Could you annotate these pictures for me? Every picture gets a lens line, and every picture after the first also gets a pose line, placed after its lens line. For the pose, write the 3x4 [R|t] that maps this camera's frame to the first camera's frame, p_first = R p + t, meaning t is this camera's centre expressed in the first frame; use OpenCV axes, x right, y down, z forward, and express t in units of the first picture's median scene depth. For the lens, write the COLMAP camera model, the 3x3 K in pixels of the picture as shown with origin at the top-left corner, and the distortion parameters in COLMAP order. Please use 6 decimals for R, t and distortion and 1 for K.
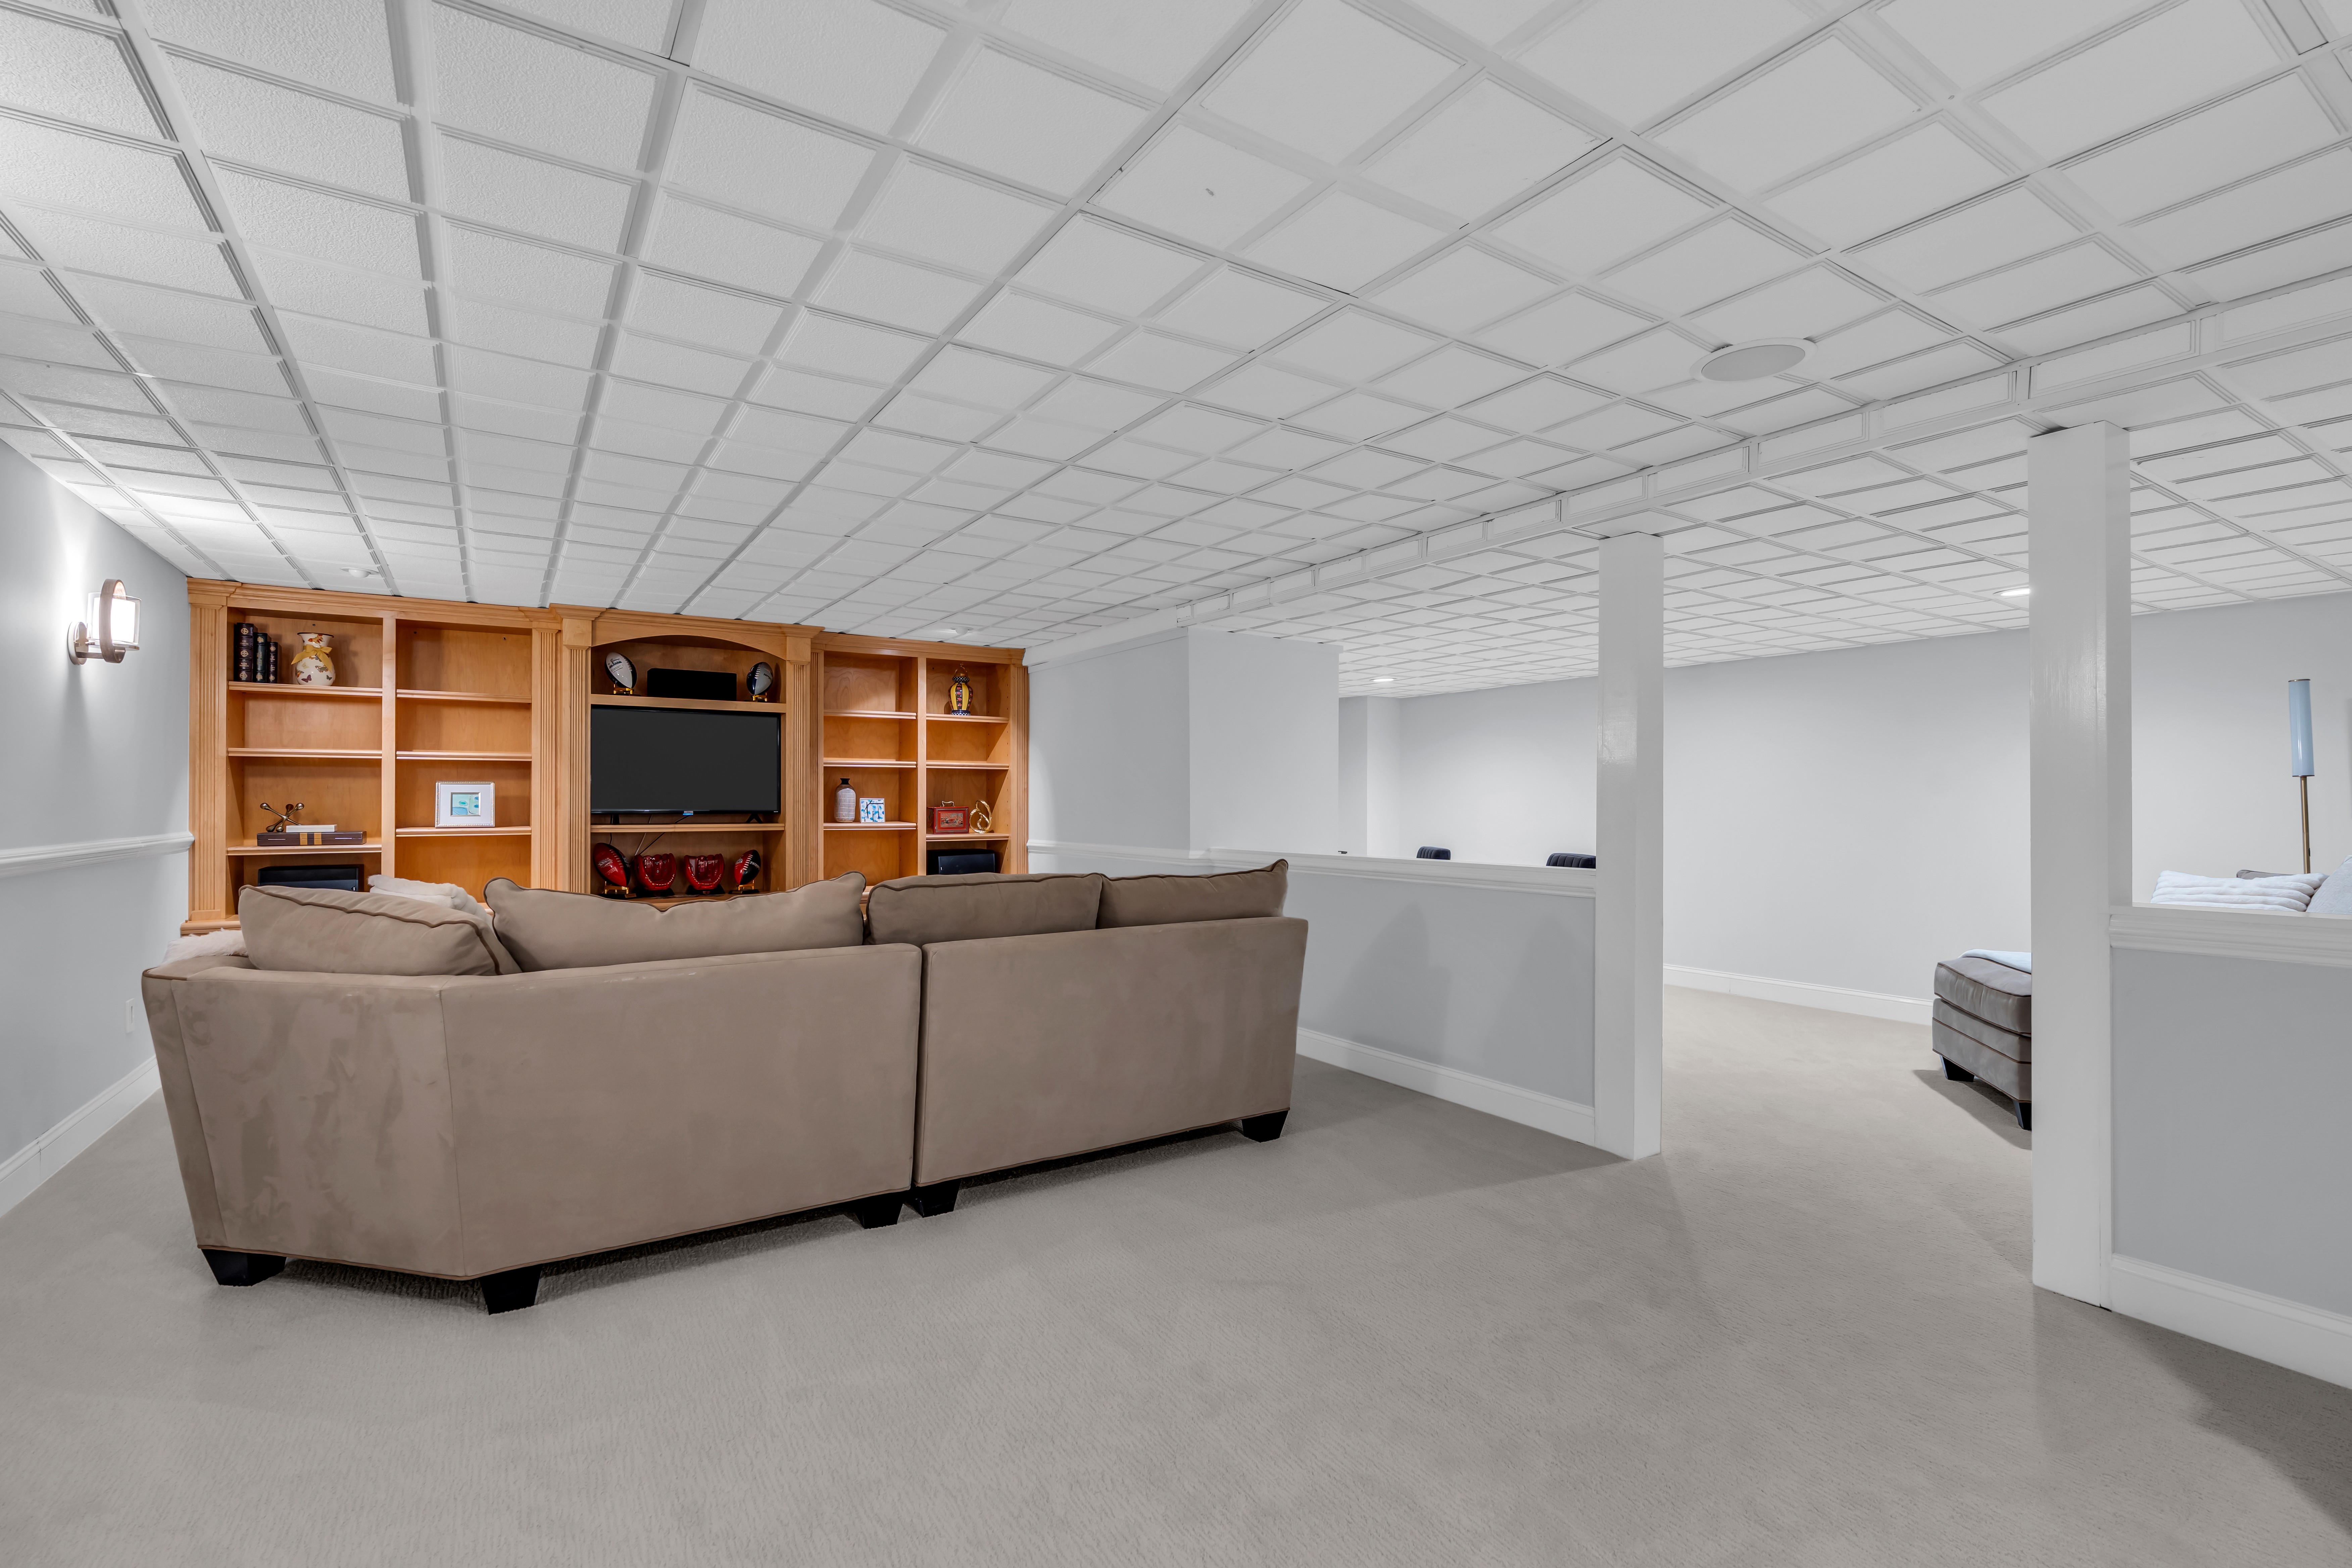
lens RADIAL K [[1053.1, 0, 1166.2], [0, 1053.1, 790.5], [0, 0, 1]] dist [-0.016344, 0.000188]
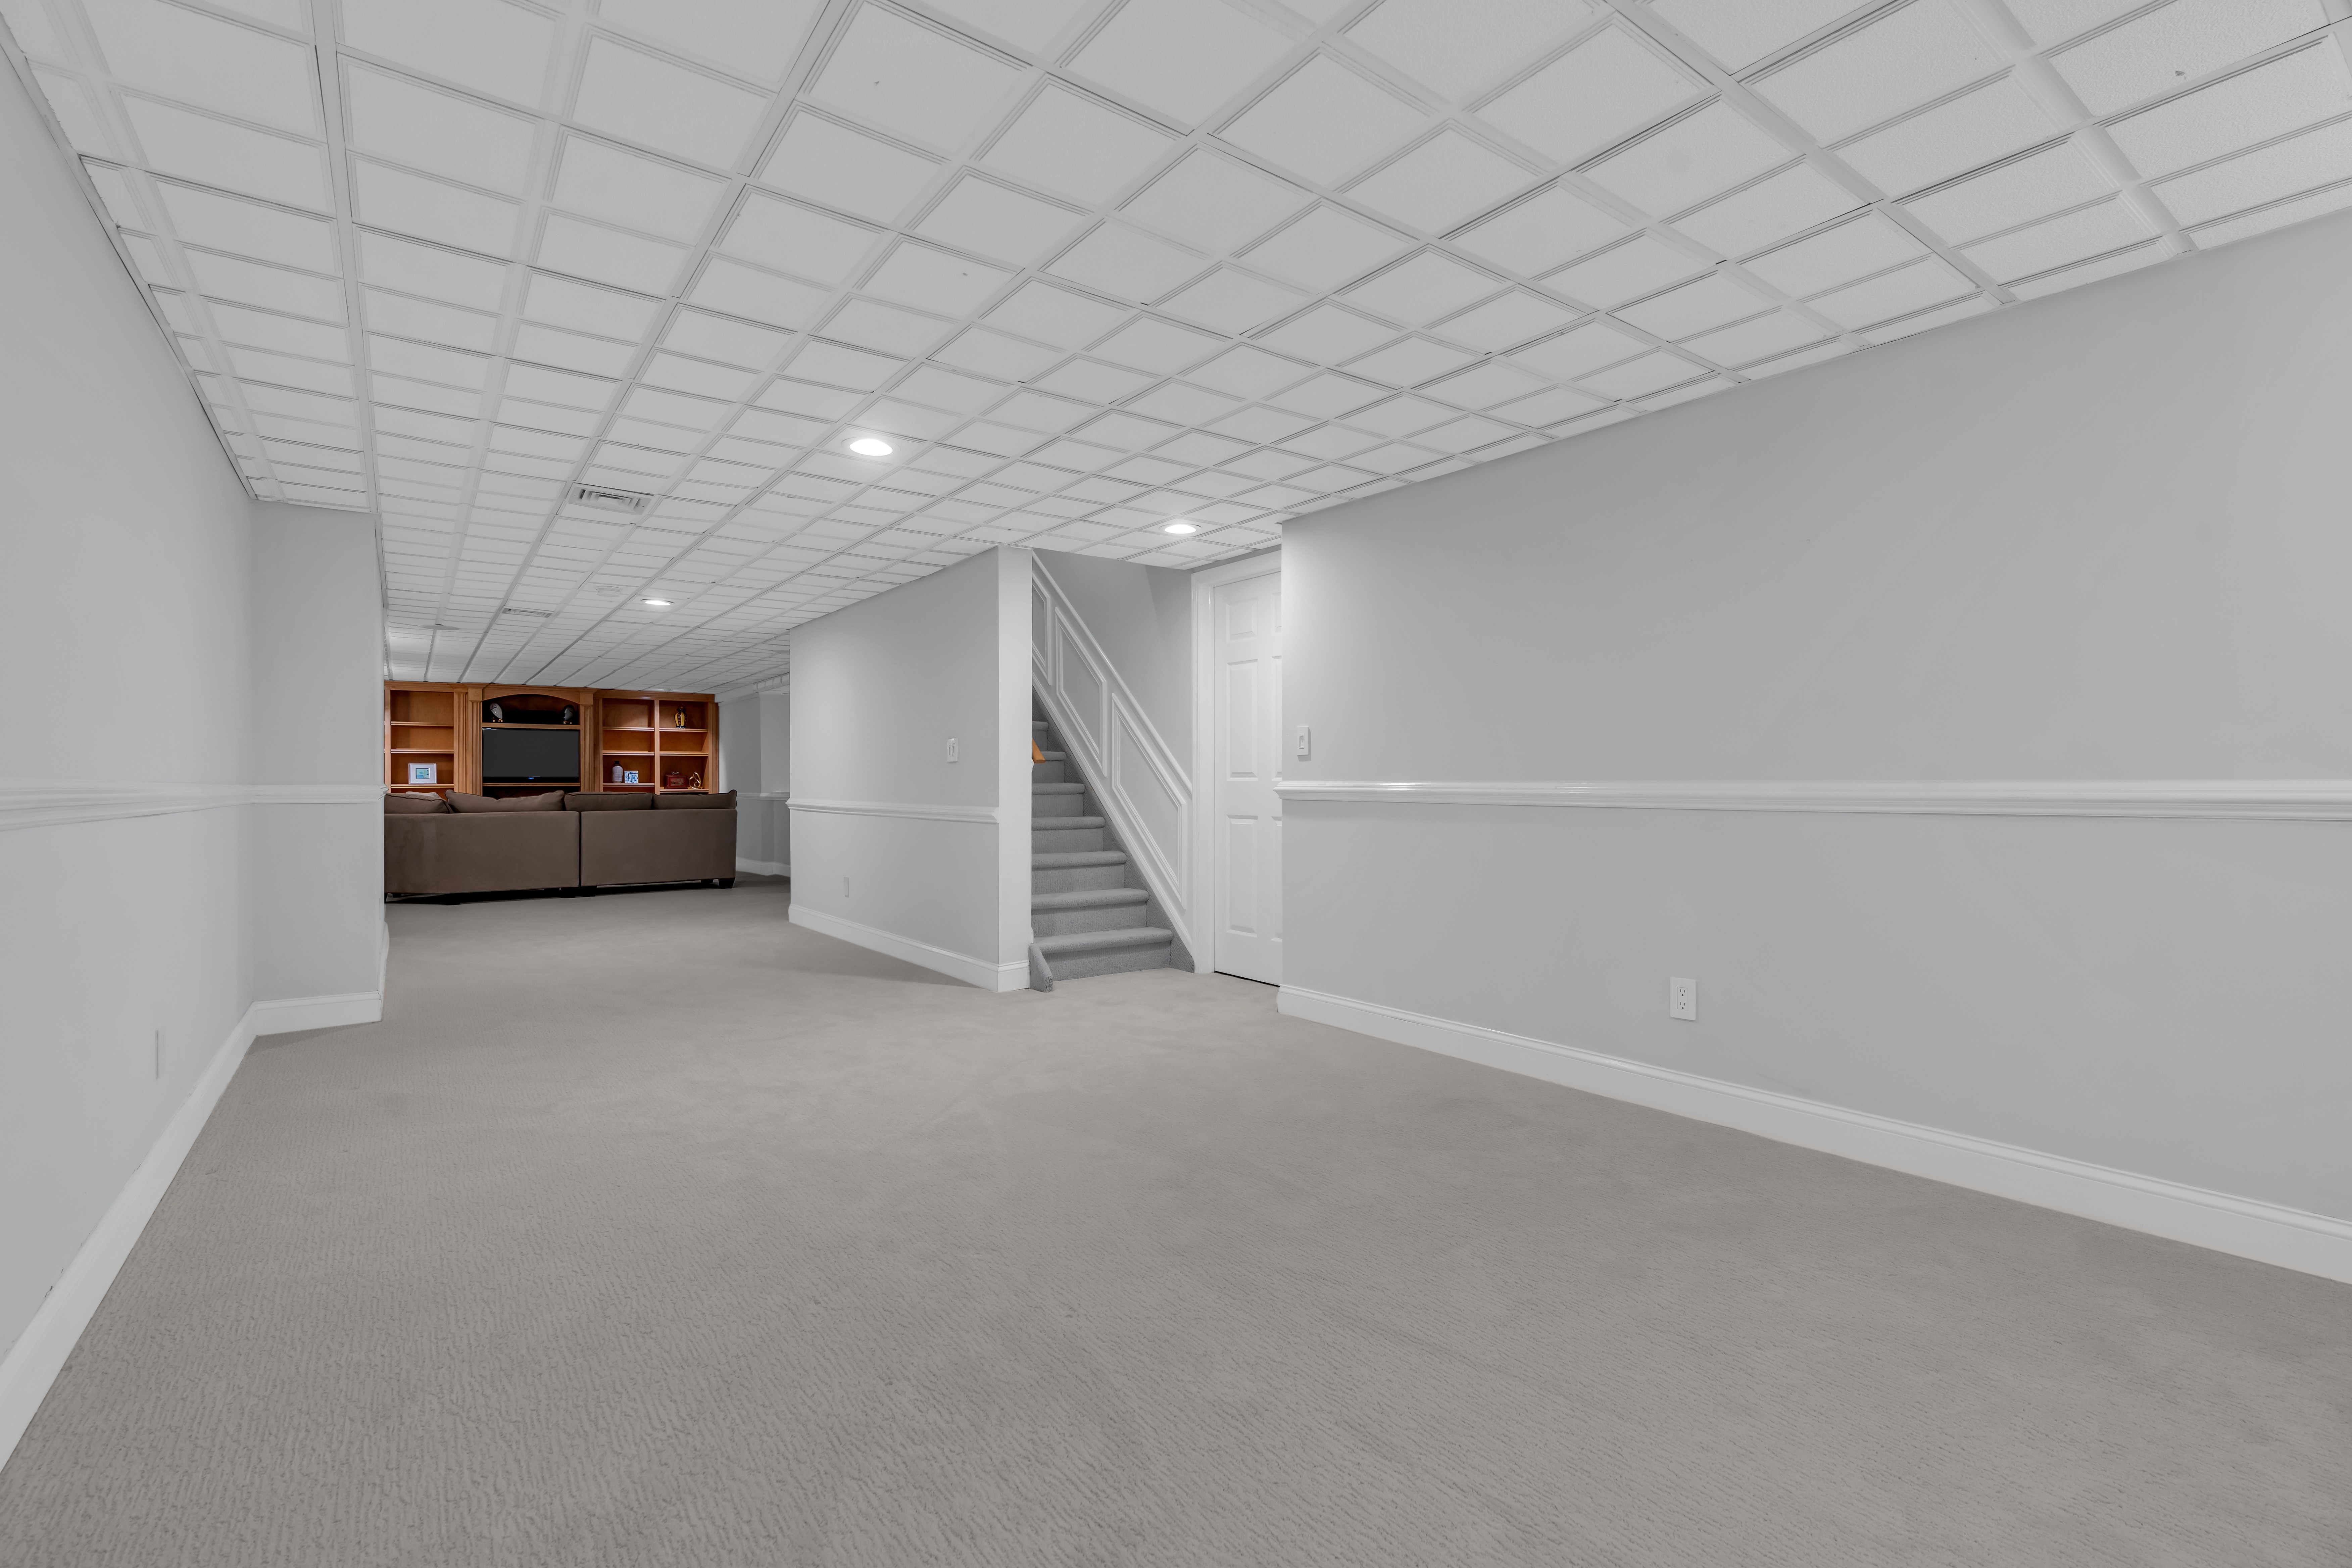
lens RADIAL K [[1053.1, 0, 1187.7], [0, 1053.1, 779.4], [0, 0, 1]] dist [-0.016344, 0.000188]
pose [[0.997233, -0.005464, 0.074145, 0.696646], [0.004970, 0.999964, 0.006838, 0.016806], [-0.074179, -0.006450, 0.997224, -1.183302]]
